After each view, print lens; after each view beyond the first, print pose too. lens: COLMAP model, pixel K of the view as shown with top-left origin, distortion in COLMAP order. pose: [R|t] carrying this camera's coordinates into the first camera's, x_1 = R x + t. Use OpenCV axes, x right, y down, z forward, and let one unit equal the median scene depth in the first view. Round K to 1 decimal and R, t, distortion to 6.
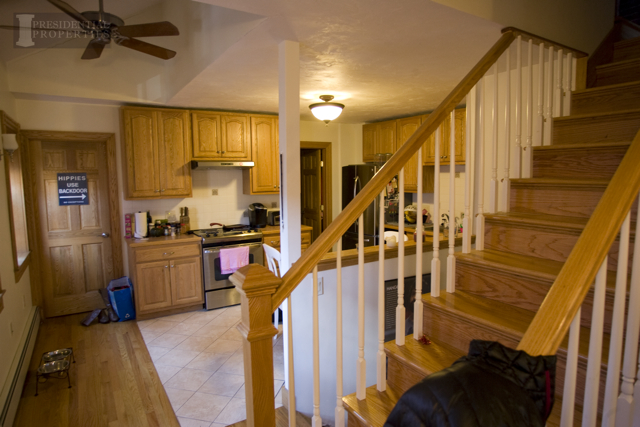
lens RADIAL K [[388.2, 0, 320.0], [0, 388.2, 213.5], [0, 0, 1]] dist [0.037935, 0.000101]
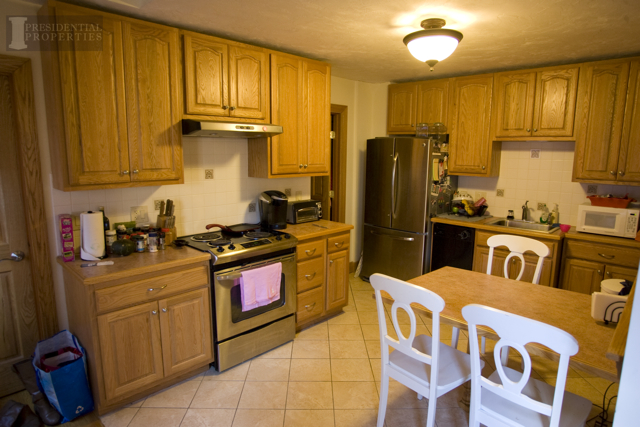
lens RADIAL K [[375.8, 0, 319.3], [0, 375.8, 210.7], [0, 0, 1]] dist [-0.000197, 0.001586]
pose [[0.966660, -0.018417, 0.255401, -0.281880], [0.003903, 0.998354, 0.057220, -0.033071], [-0.256034, -0.054315, 0.965141, 0.412038]]
